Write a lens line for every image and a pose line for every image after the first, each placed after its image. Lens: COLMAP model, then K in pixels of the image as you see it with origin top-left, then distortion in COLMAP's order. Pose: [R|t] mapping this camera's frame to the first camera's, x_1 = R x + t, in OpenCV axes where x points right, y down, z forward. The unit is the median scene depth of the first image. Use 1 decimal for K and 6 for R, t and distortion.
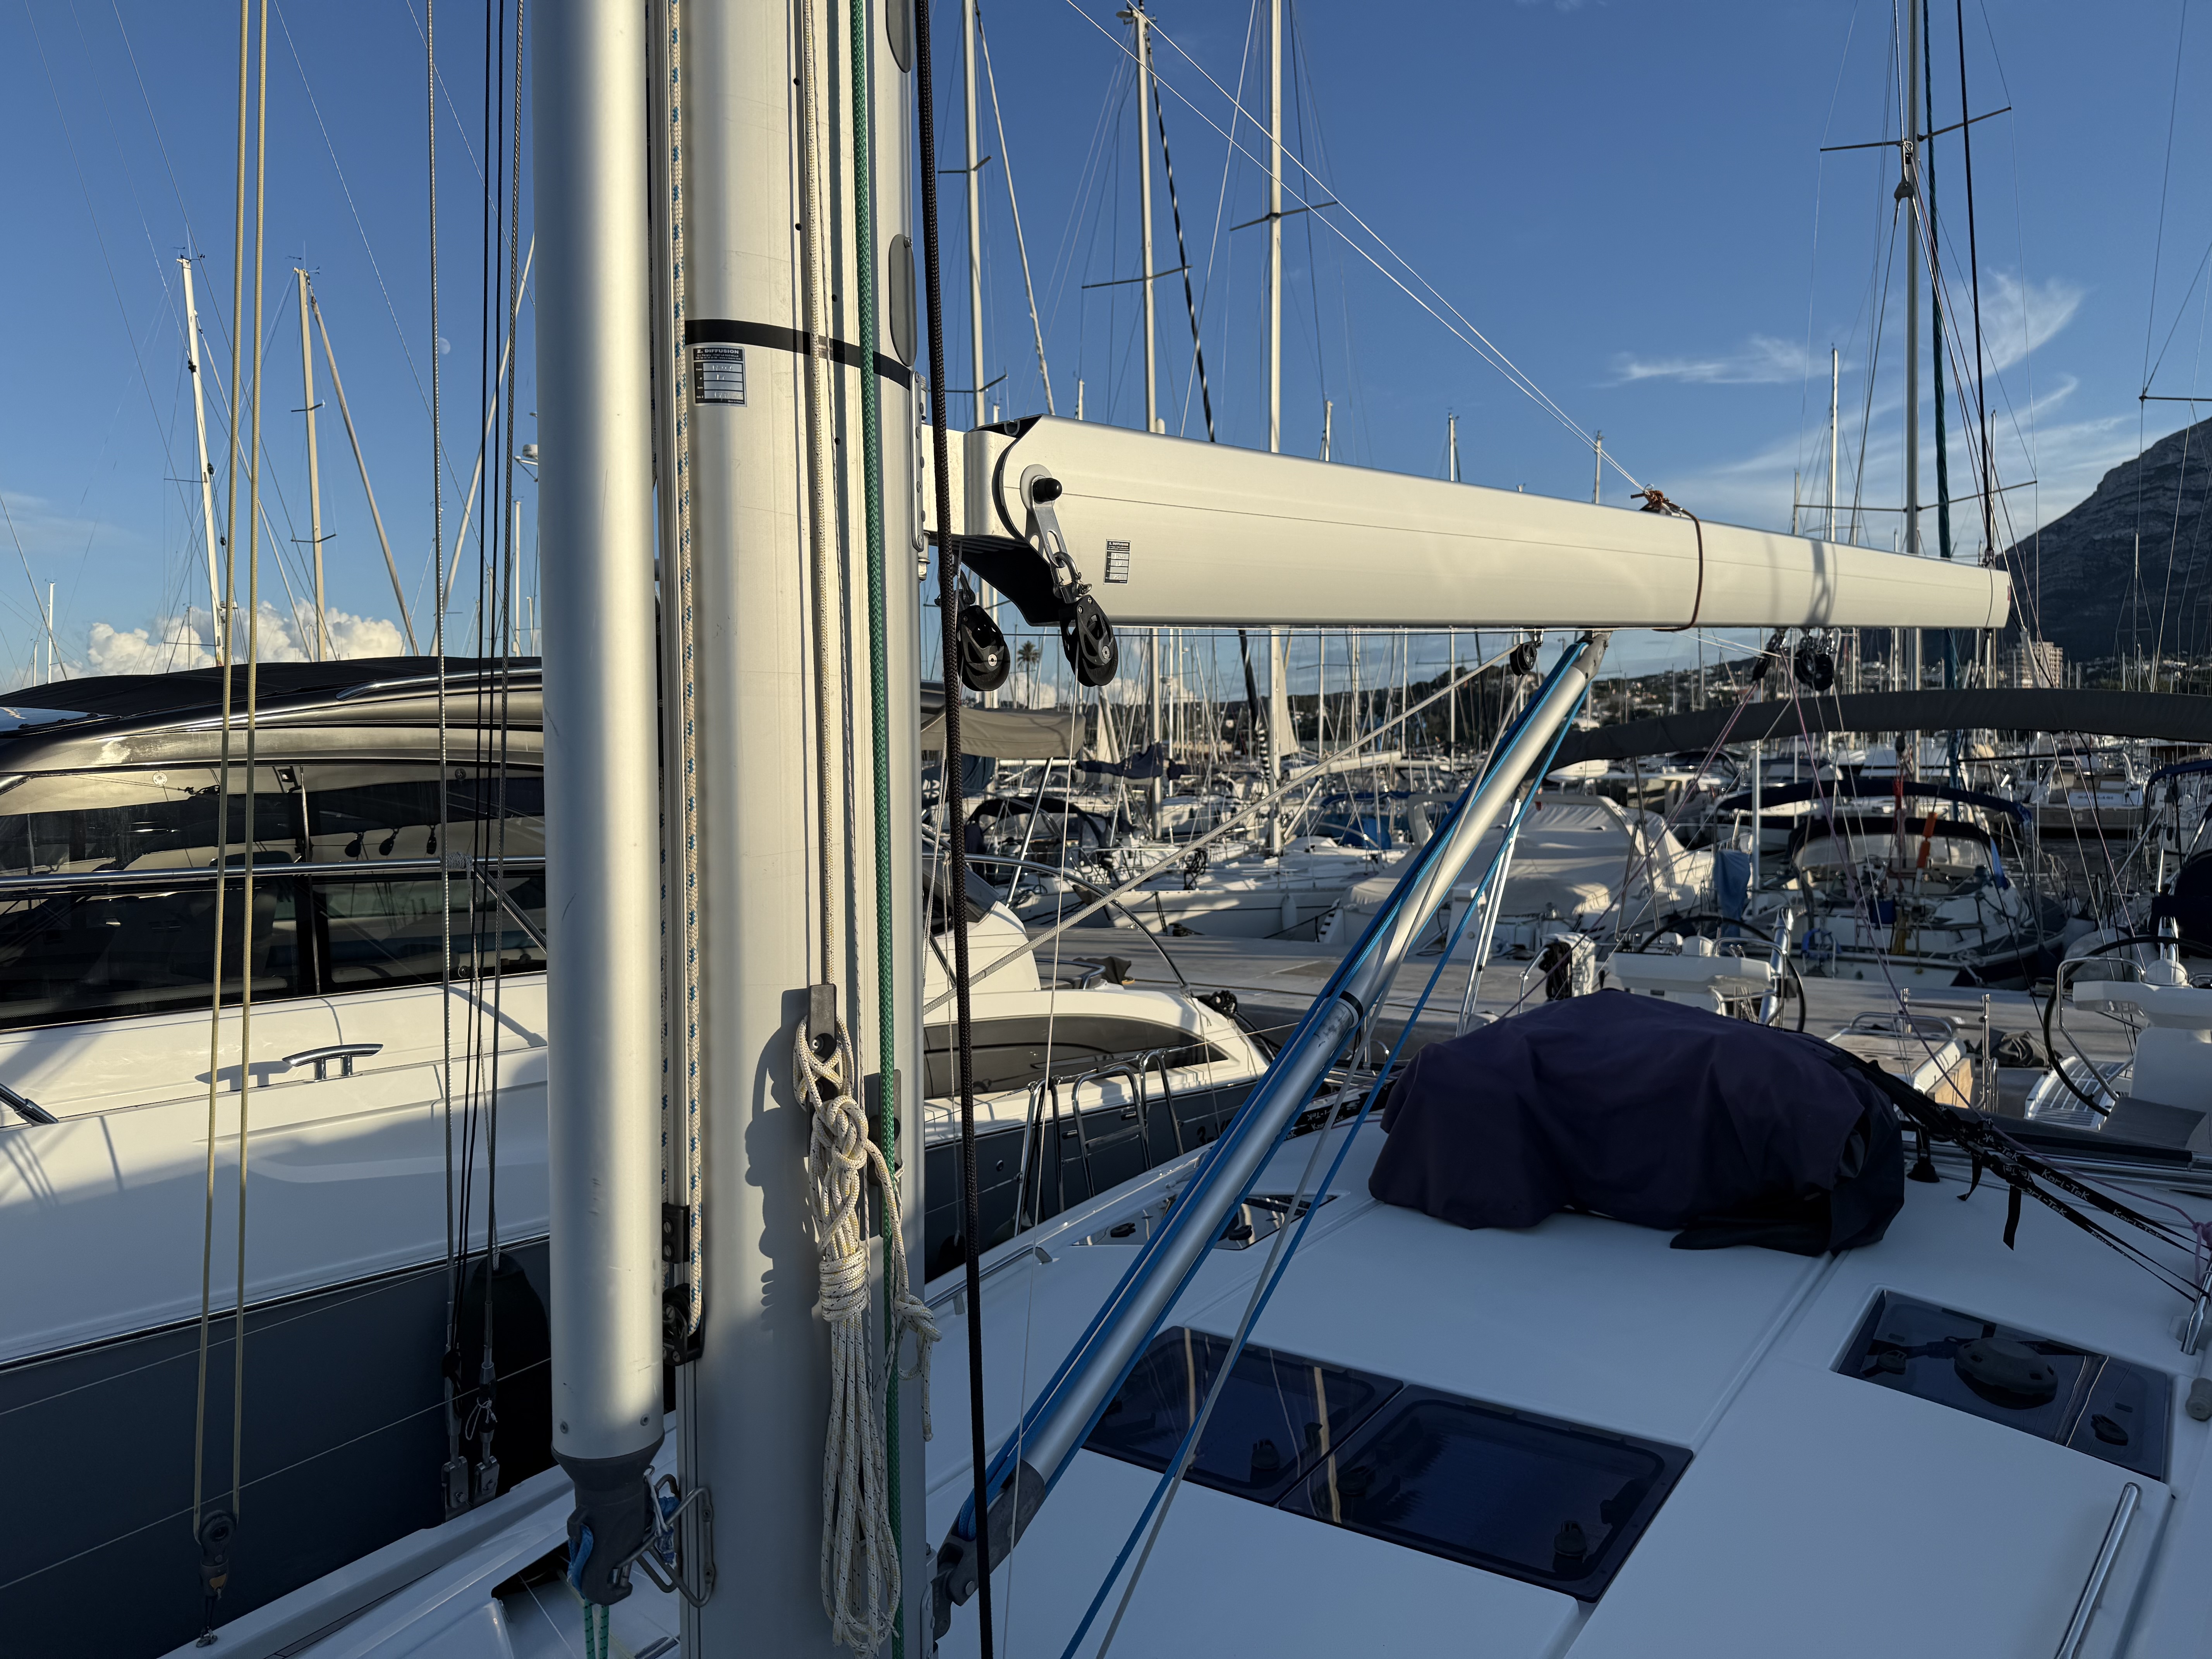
lens RADIAL K [[1547.8, 0, 1083.3], [0, 1547.8, 842.5], [0, 0, 1]] dist [0.002506, -0.005086]
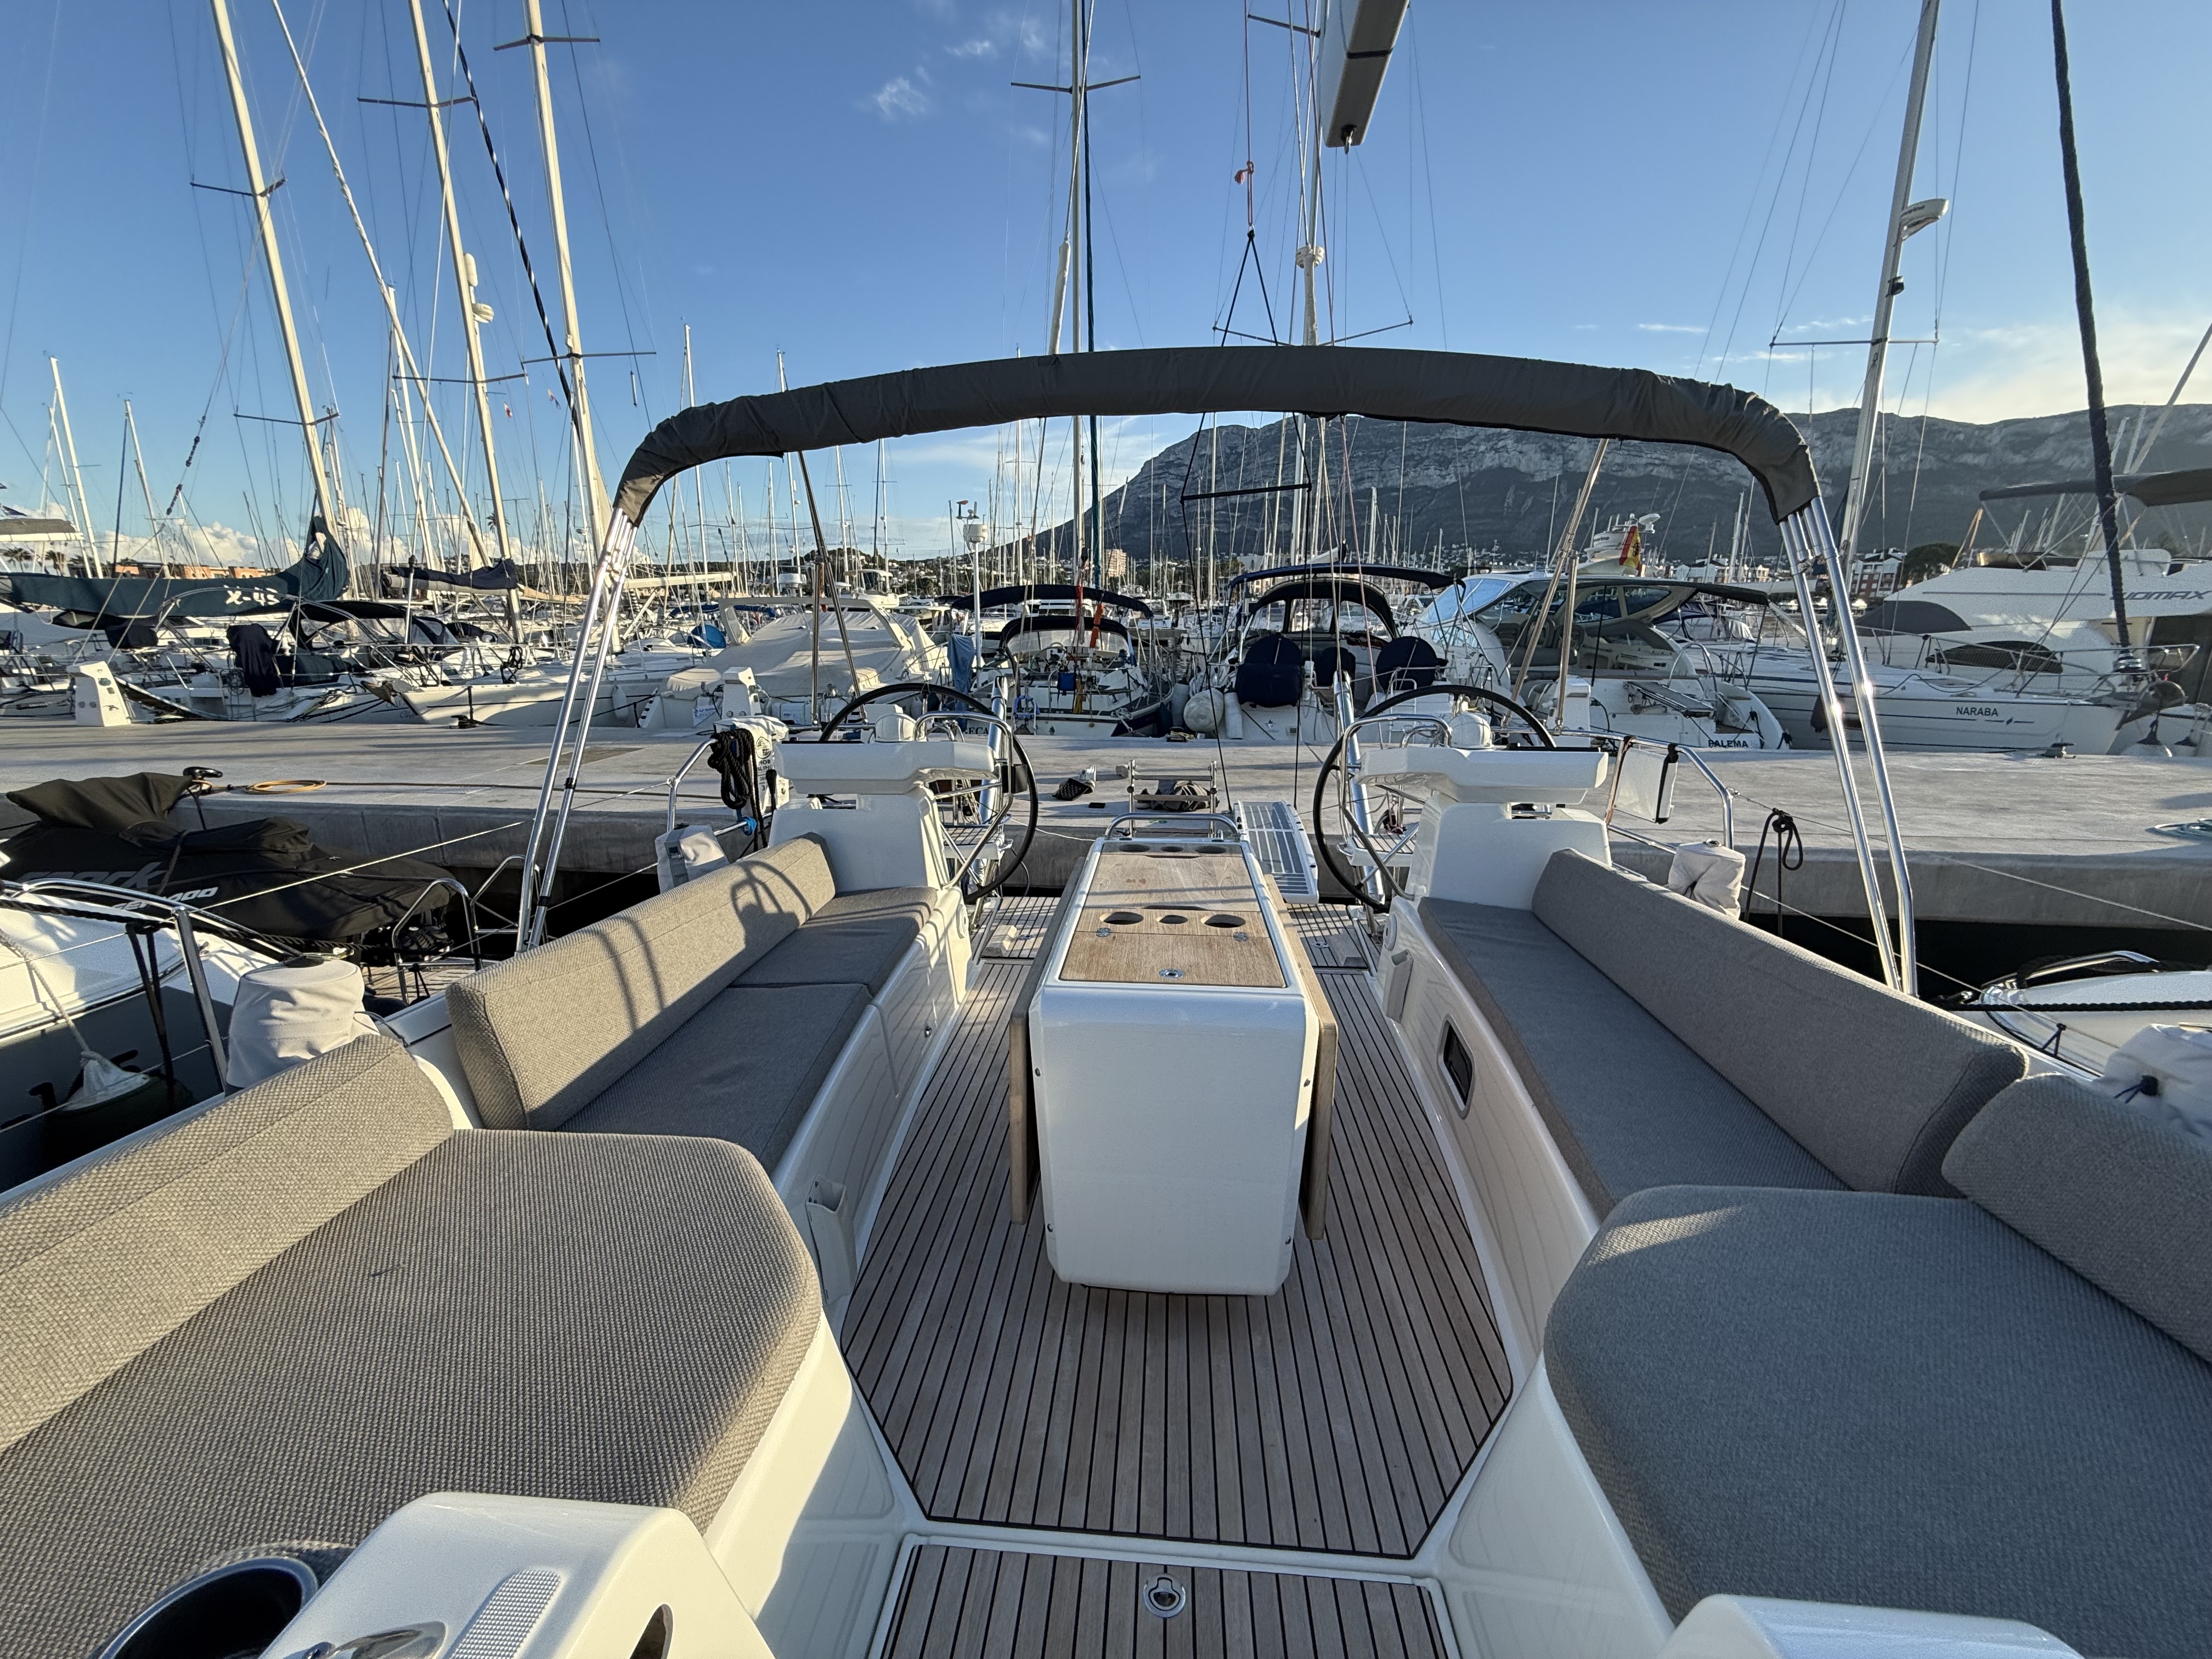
lens RADIAL K [[873.4, 0, 1102.8], [0, 873.4, 834.3], [0, 0, 1]] dist [0.004453, 0.001035]
pose [[0.858882, -0.115861, 0.498897, 0.127850], [0.013903, 0.978992, 0.203422, 0.017471], [-0.511985, -0.167780, 0.842450, 0.276584]]
